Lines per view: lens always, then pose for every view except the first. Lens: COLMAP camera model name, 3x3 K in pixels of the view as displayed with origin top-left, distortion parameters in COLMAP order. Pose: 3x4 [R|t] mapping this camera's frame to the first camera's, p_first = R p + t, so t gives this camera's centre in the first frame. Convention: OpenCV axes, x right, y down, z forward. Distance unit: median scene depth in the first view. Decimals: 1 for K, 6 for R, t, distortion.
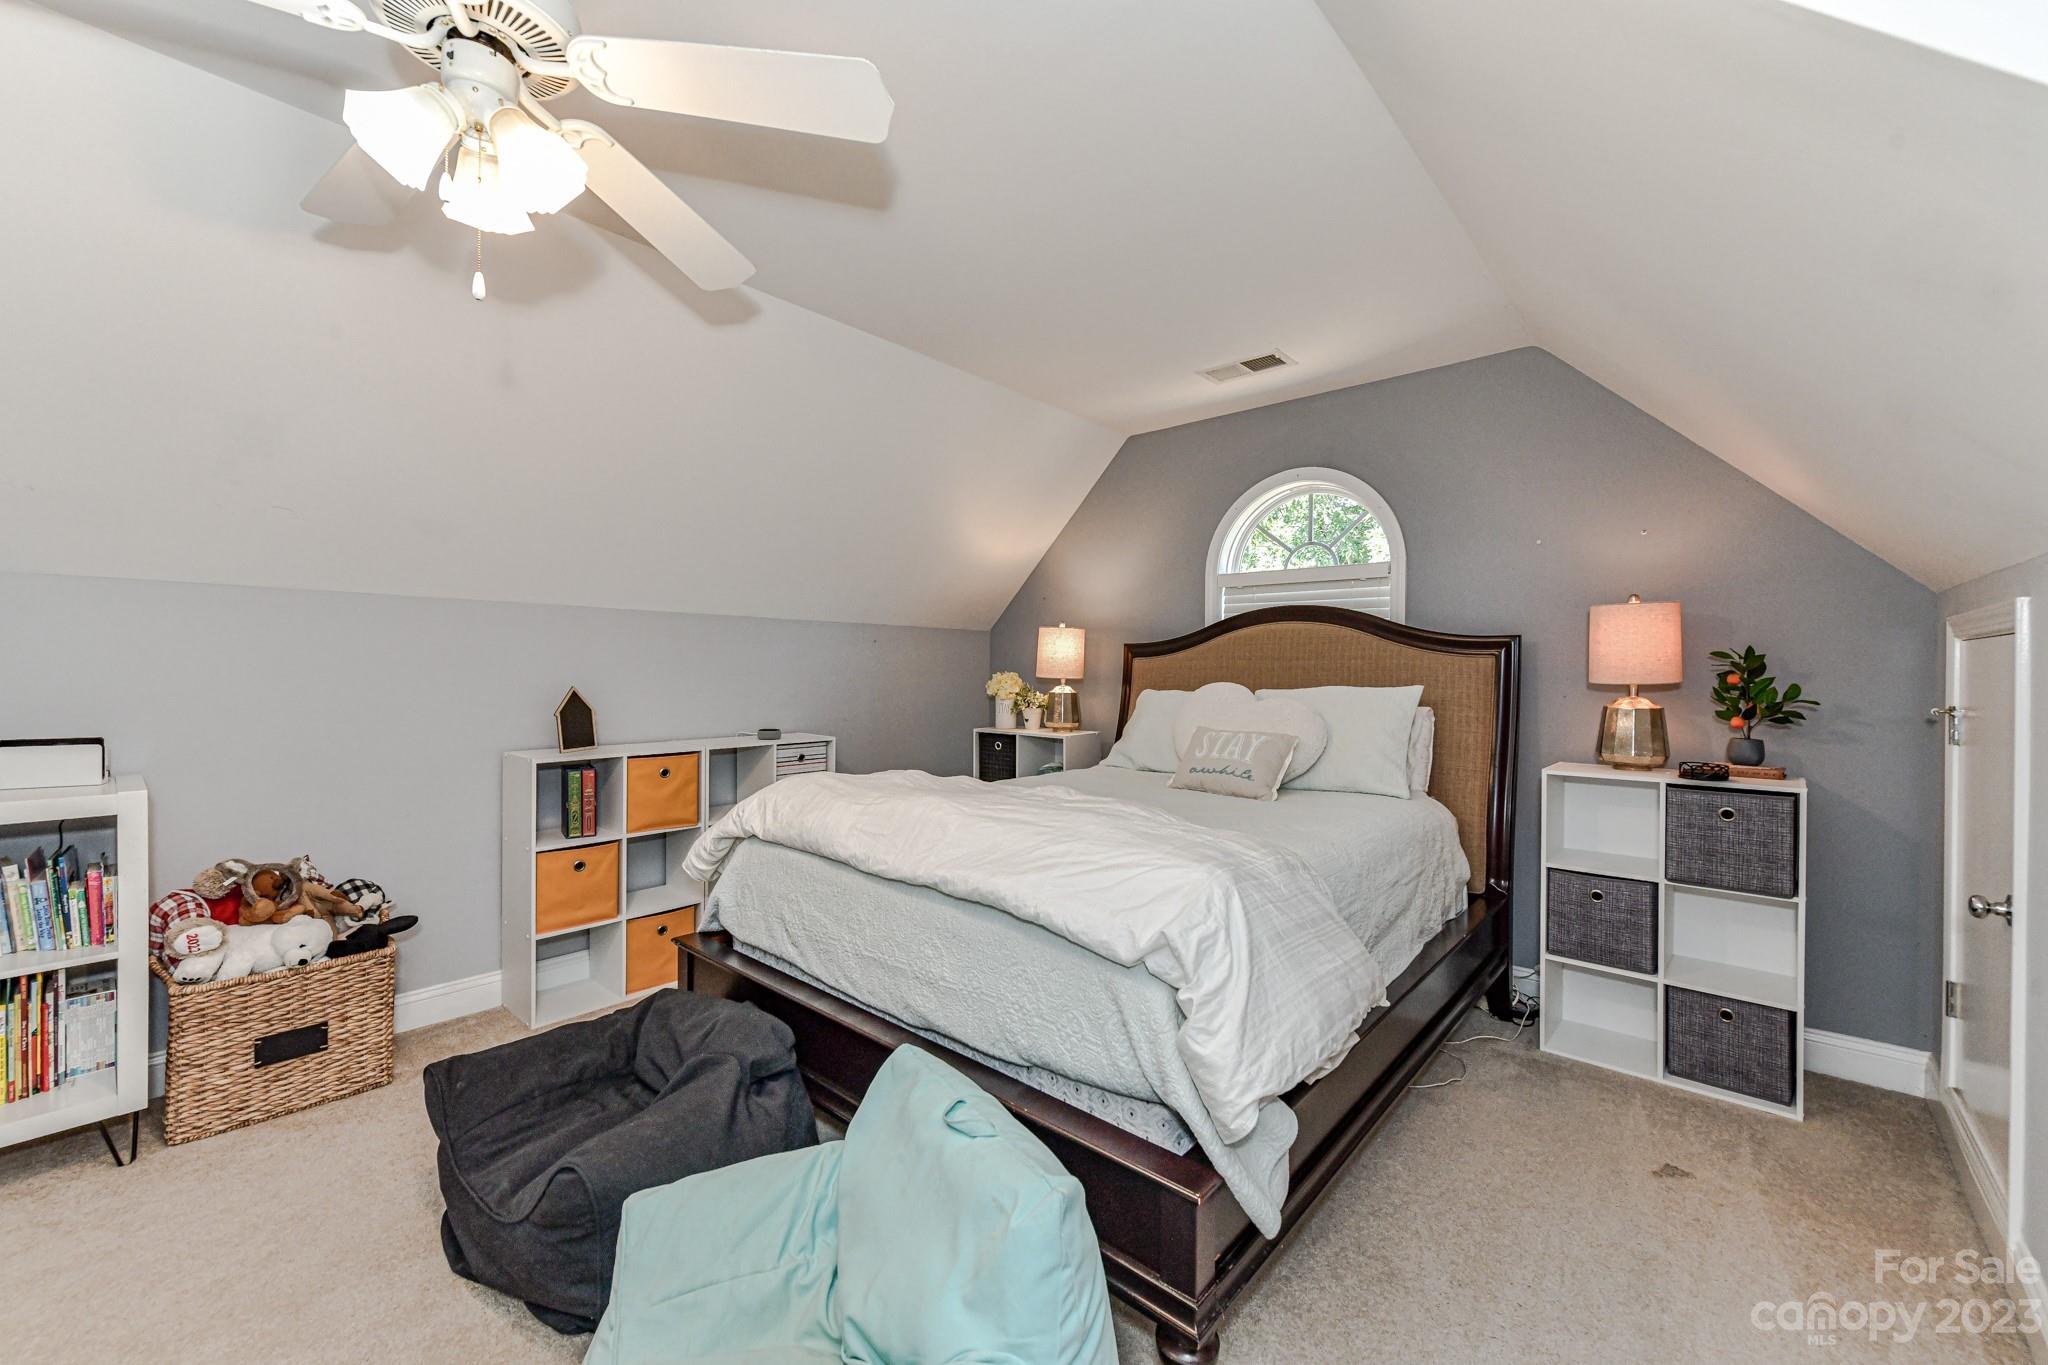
lens RADIAL K [[805.0, 0, 1028.9], [0, 805.0, 680.1], [0, 0, 1]] dist [0.007721, -0.000953]
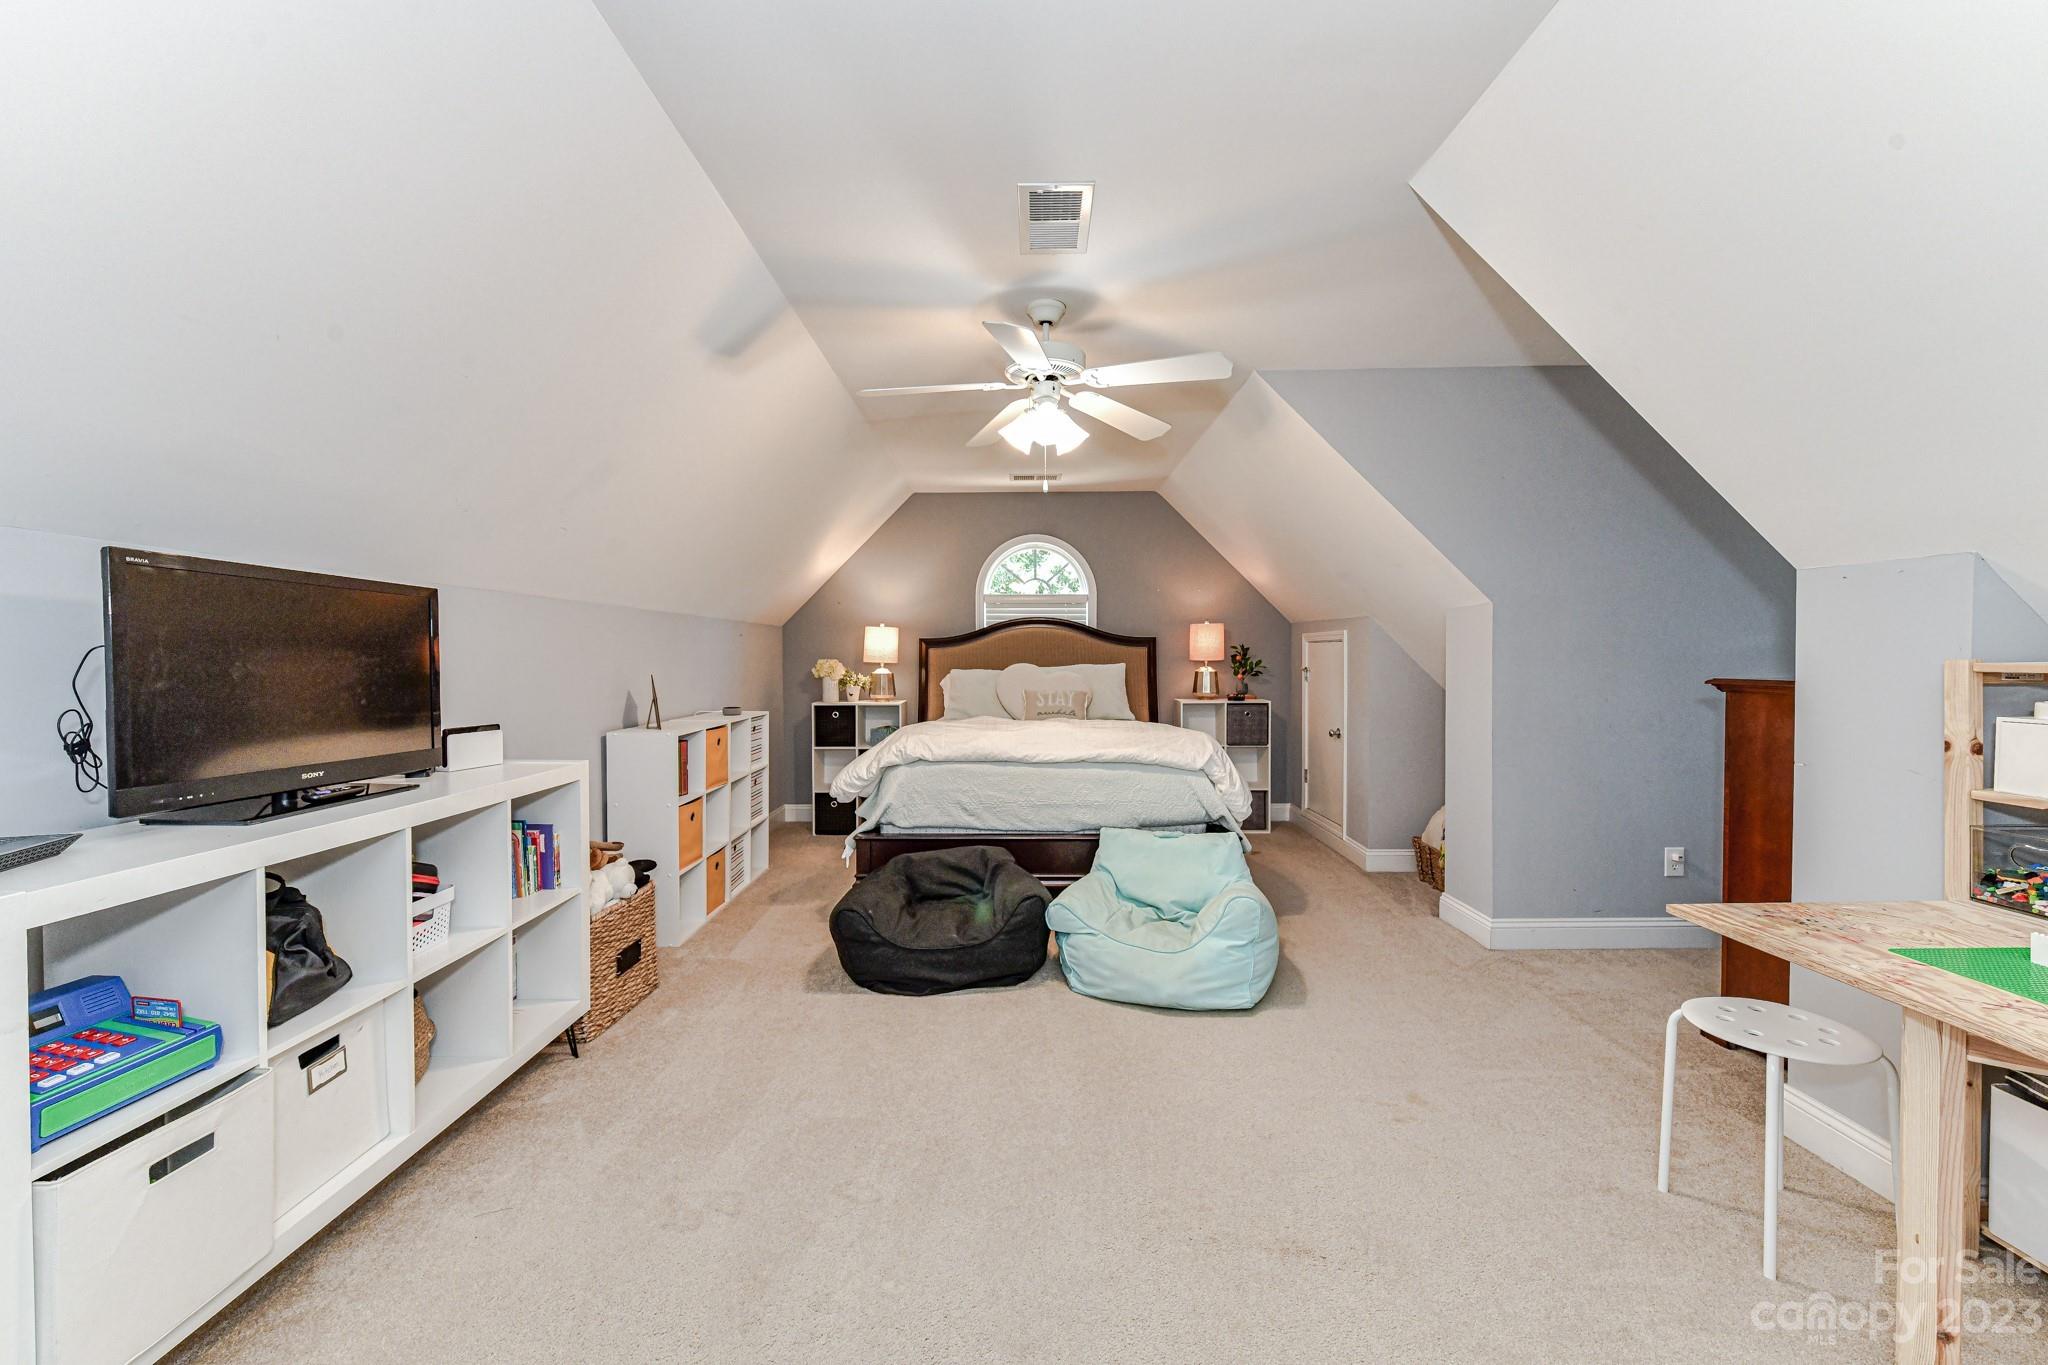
lens RADIAL K [[805.0, 0, 1011.7], [0, 805.0, 672.6], [0, 0, 1]] dist [0.007721, -0.000953]
pose [[0.752443, -0.023746, 0.658229, -0.972733], [0.016750, 0.999717, 0.016917, -0.007697], [-0.658444, -0.001704, 0.752628, -0.264328]]
